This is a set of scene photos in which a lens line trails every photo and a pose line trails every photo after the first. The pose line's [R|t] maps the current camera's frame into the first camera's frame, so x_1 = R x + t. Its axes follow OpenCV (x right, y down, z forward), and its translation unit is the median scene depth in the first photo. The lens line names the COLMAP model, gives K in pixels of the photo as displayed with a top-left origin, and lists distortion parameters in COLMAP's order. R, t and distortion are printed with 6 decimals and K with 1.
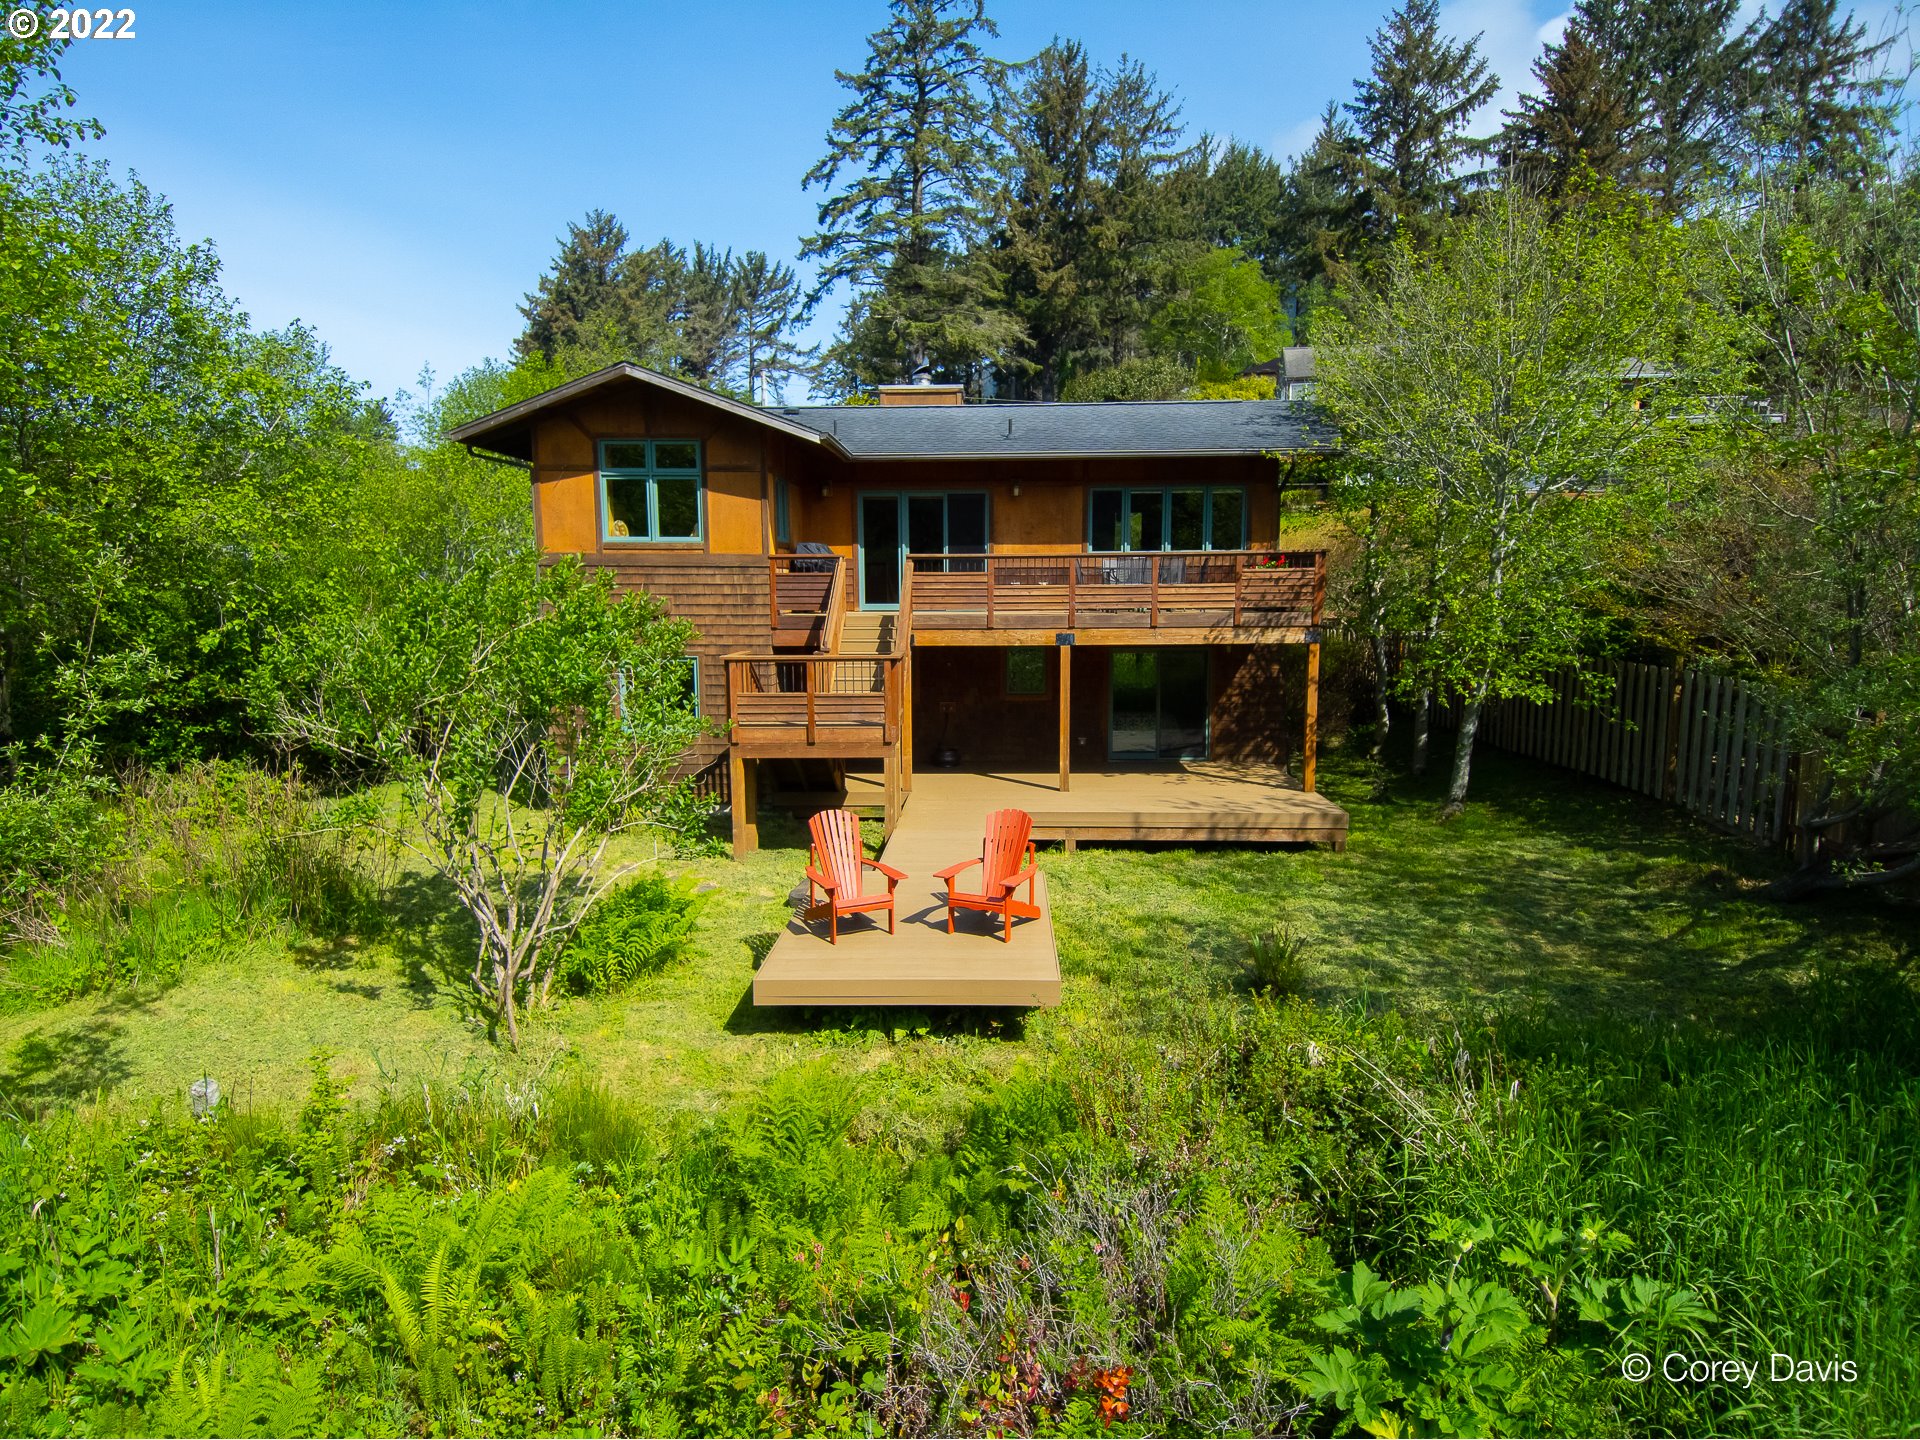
lens RADIAL K [[1130.7, 0, 963.7], [0, 1130.7, 720.8], [0, 0, 1]] dist [0.026575, -0.040357]
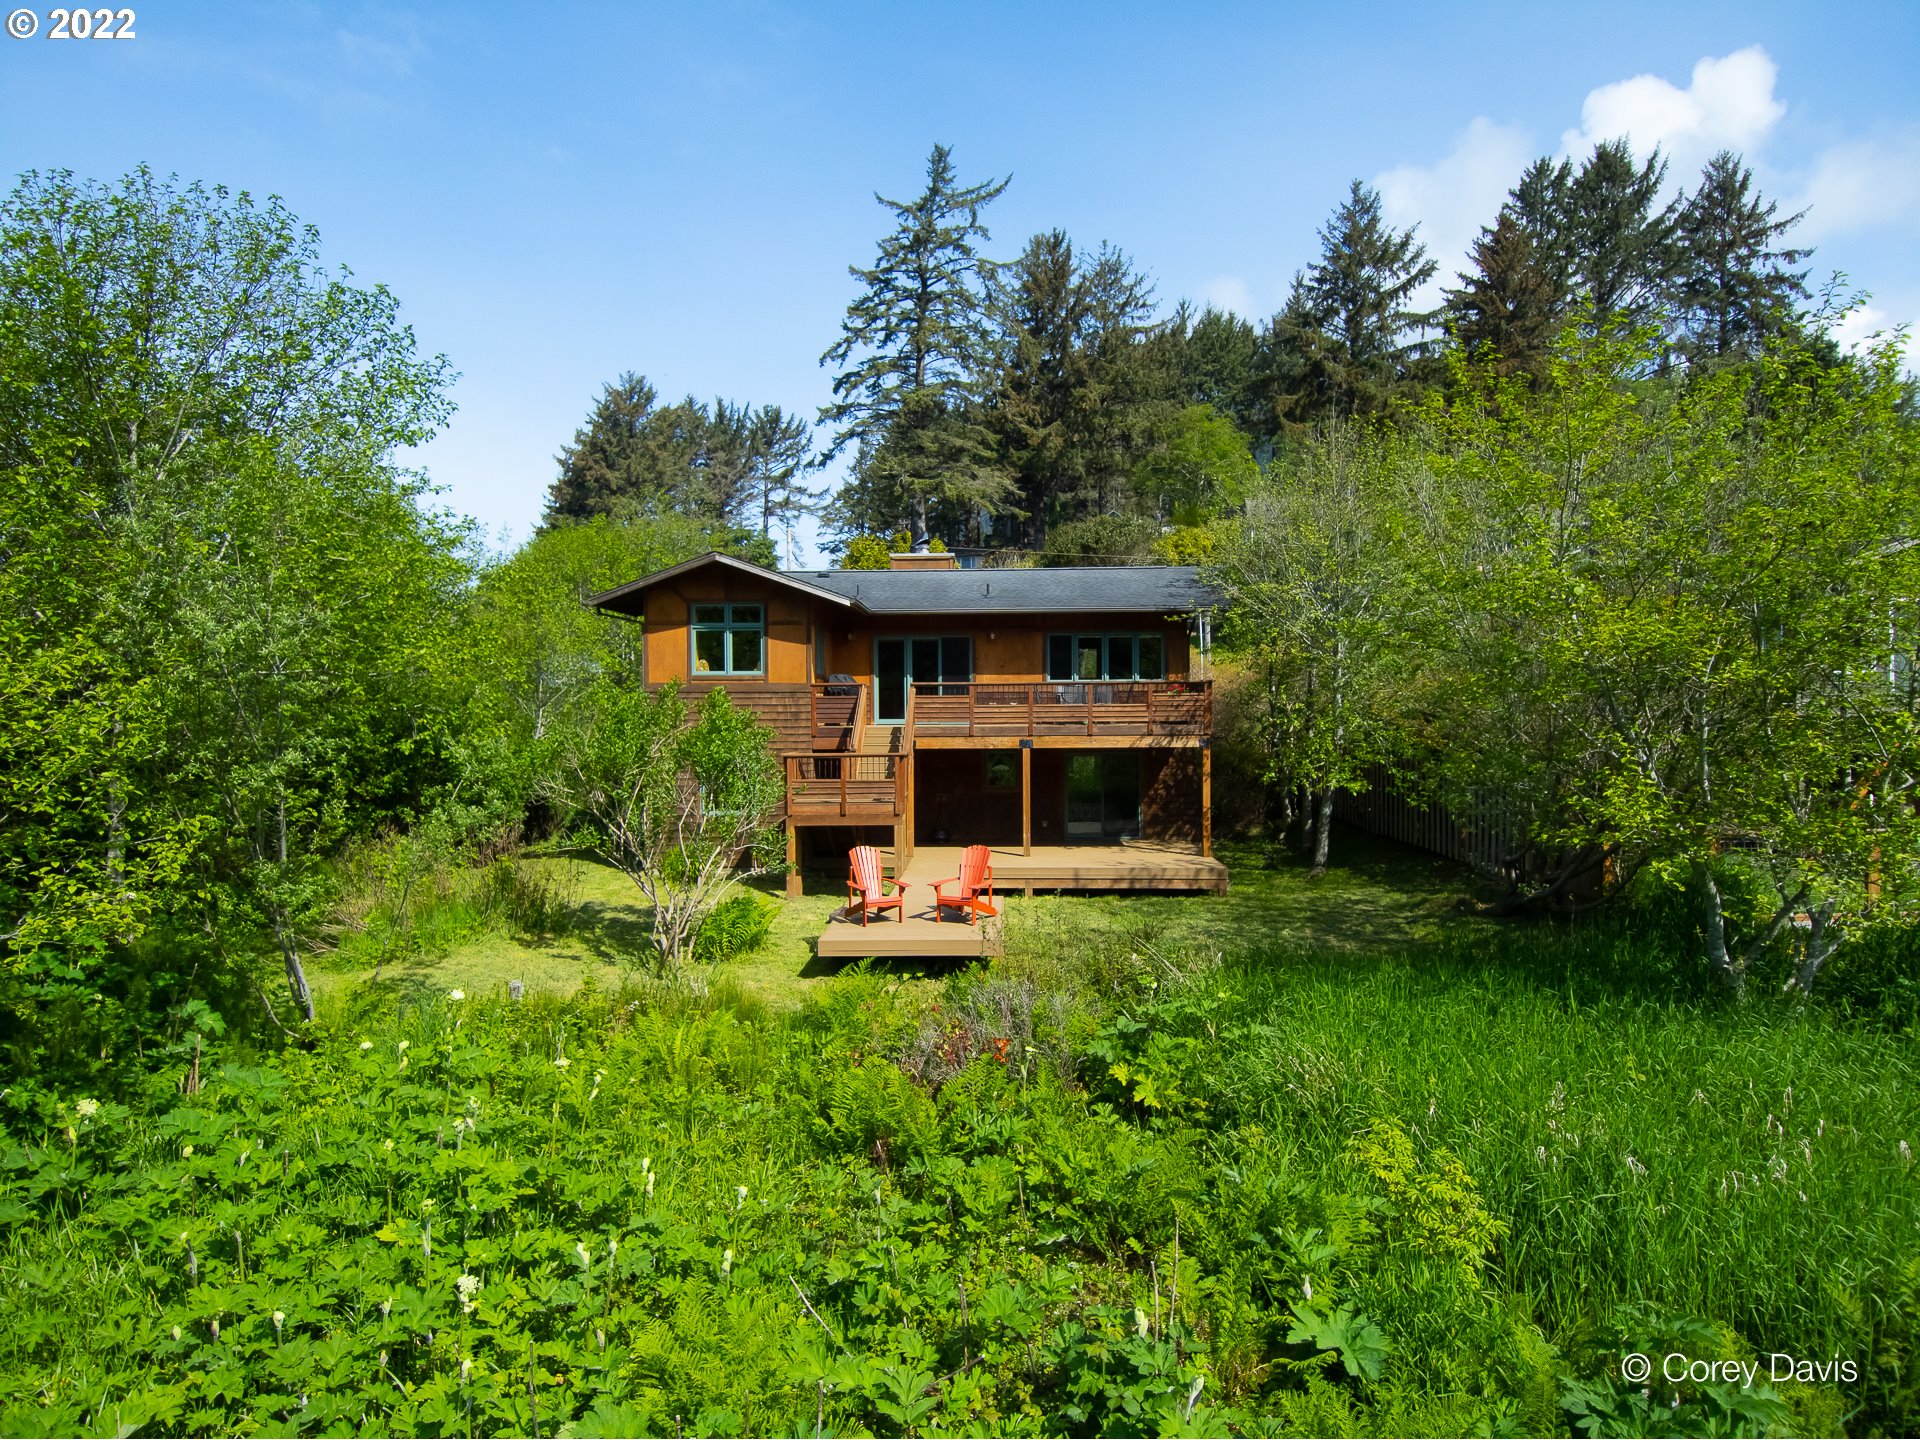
lens RADIAL K [[1130.7, 0, 970.5], [0, 1130.7, 715.4], [0, 0, 1]] dist [0.026575, -0.040357]
pose [[0.999989, -0.002013, 0.004331, 0.004421], [0.002491, 0.993542, -0.113441, 0.013123], [-0.004074, 0.113451, 0.993535, -0.099428]]
